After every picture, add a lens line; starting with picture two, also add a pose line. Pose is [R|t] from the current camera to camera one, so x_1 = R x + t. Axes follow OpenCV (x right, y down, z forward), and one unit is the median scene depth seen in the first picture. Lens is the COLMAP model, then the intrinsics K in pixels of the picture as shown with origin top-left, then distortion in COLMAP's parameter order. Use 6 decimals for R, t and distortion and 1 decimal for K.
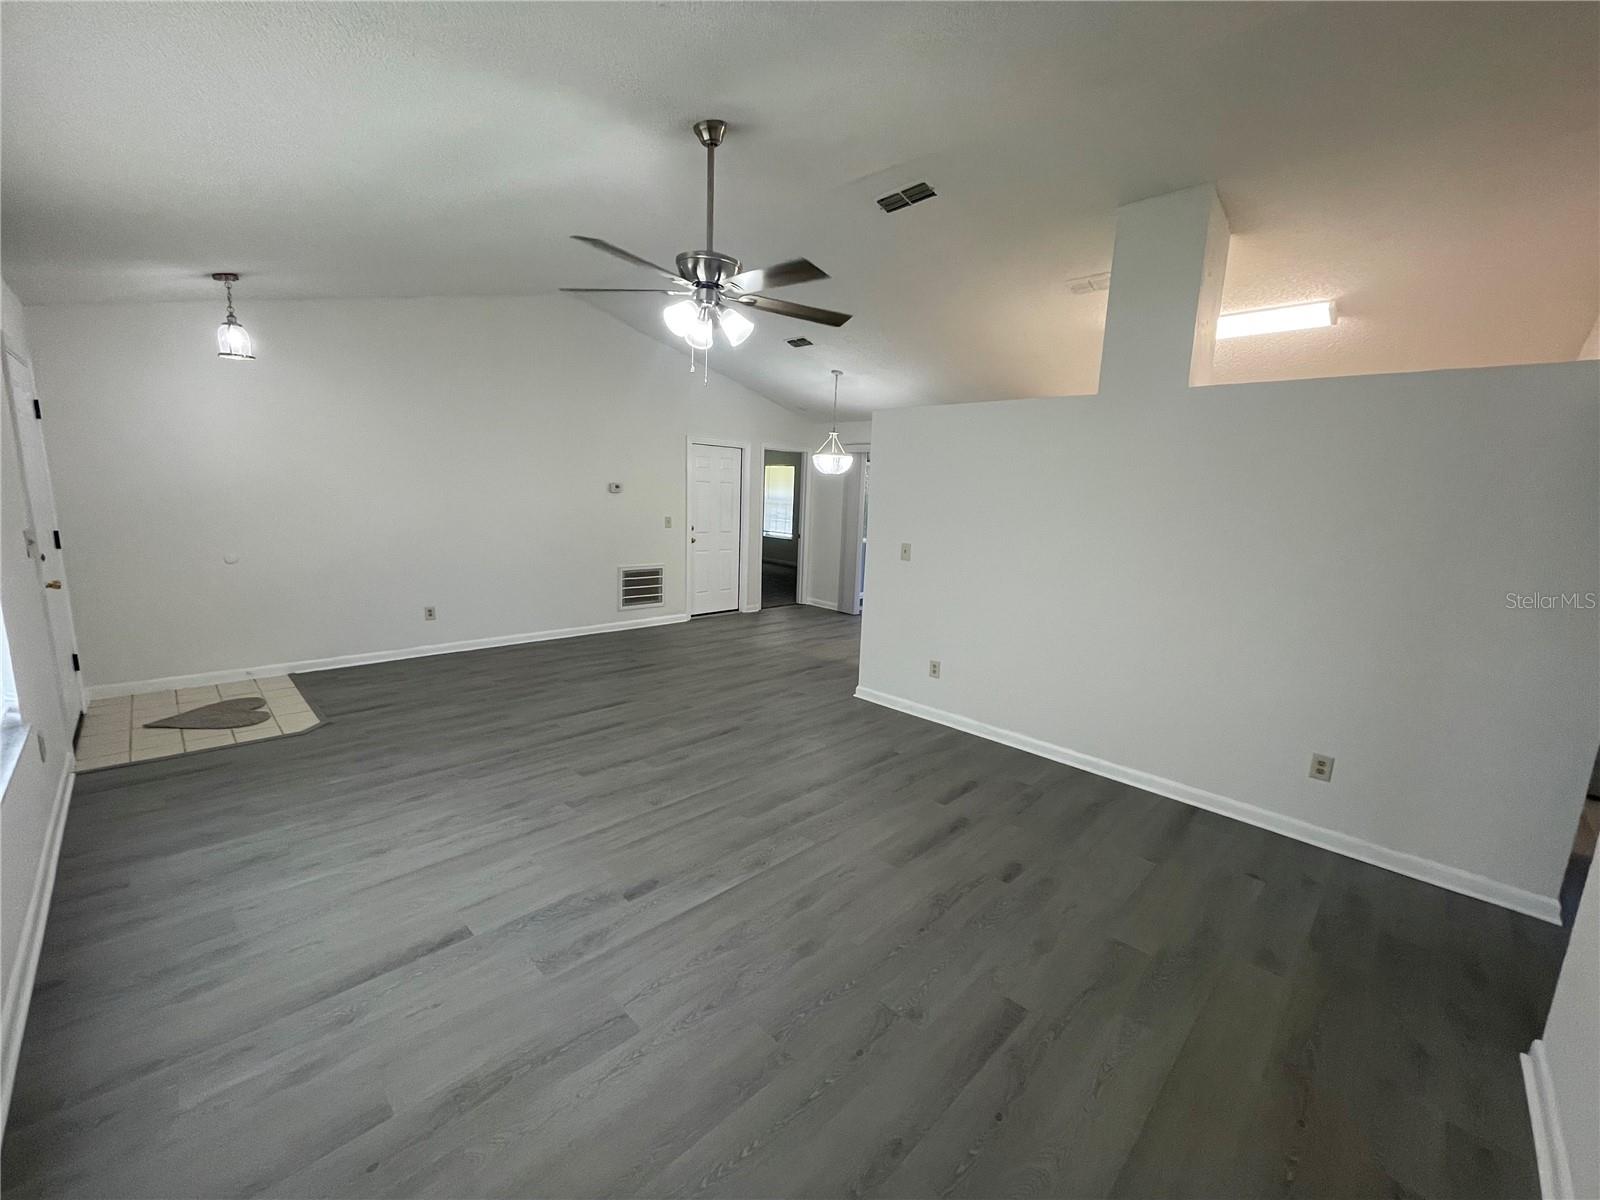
lens RADIAL K [[644.3, 0, 801.1], [0, 644.3, 604.5], [0, 0, 1]] dist [0.001675, 0.000403]
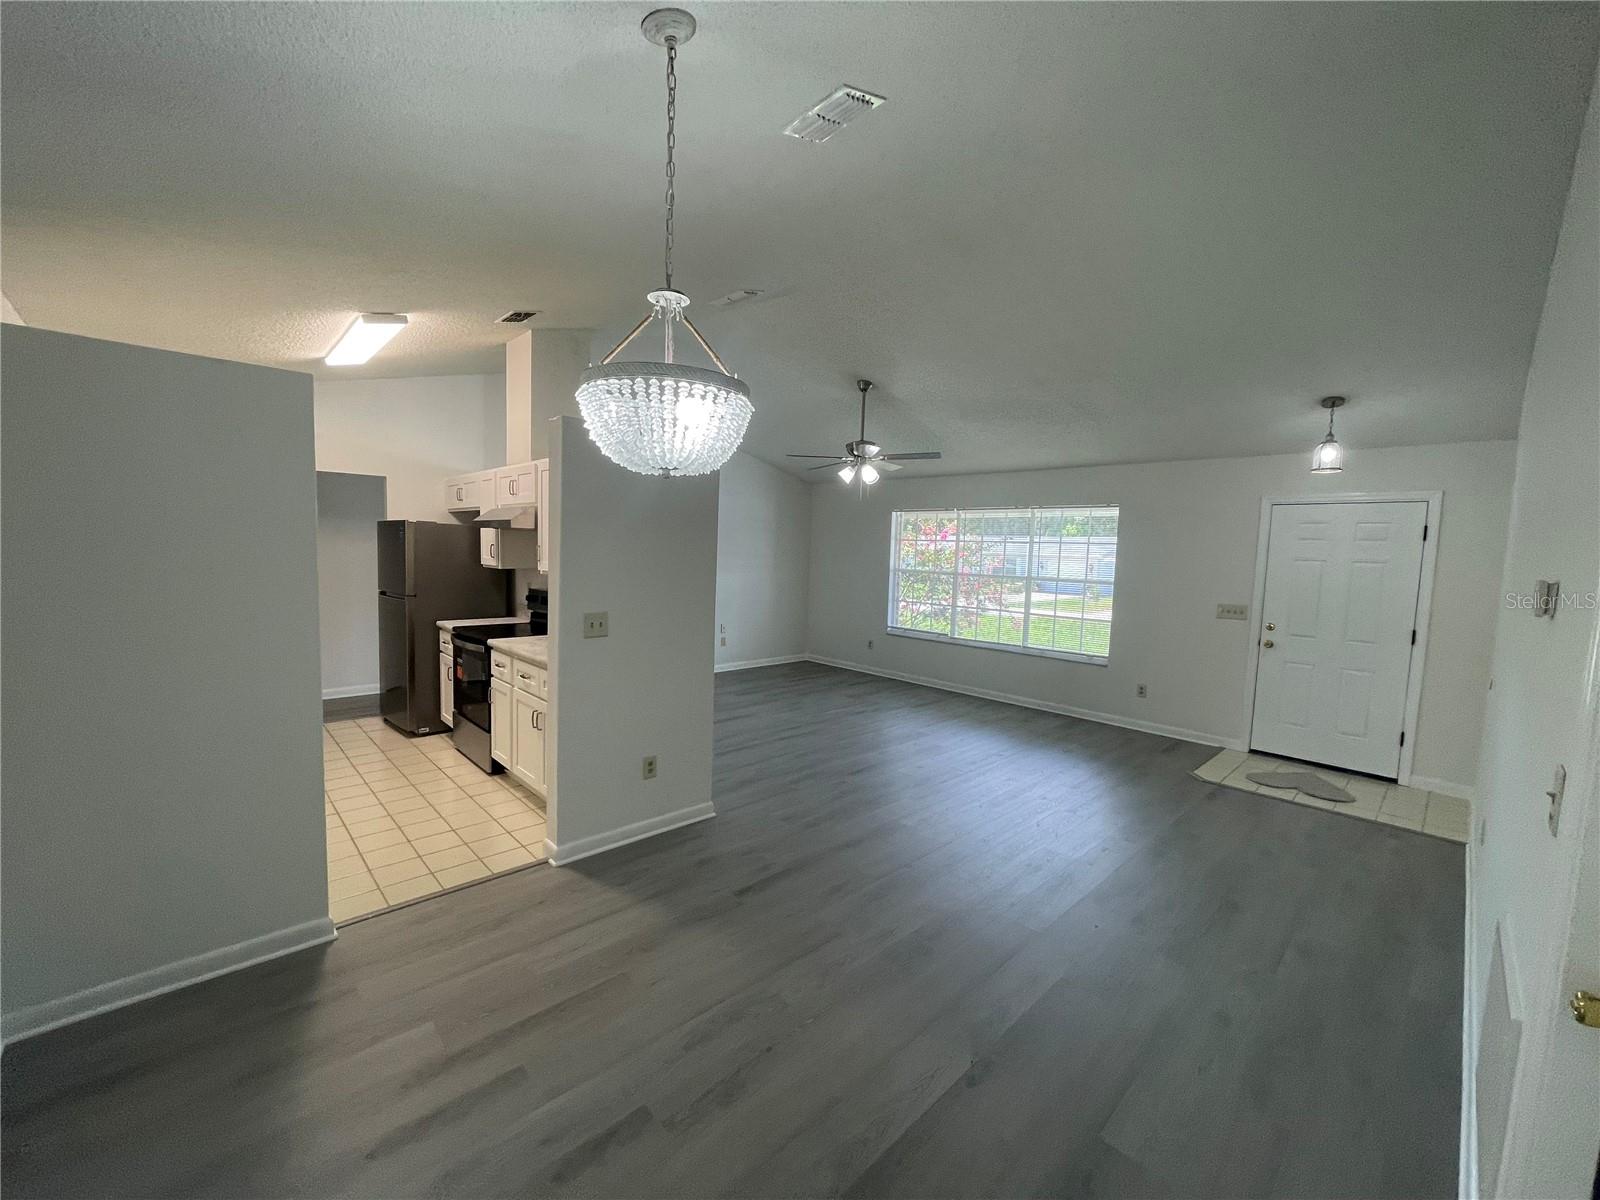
lens RADIAL K [[644.3, 0, 801.5], [0, 644.3, 598.8], [0, 0, 1]] dist [0.001675, 0.000403]
pose [[-0.997152, -0.072170, 0.021873, -0.018944], [-0.064827, 0.968528, 0.240314, -0.356236], [-0.038528, 0.238212, -0.970449, 2.021214]]
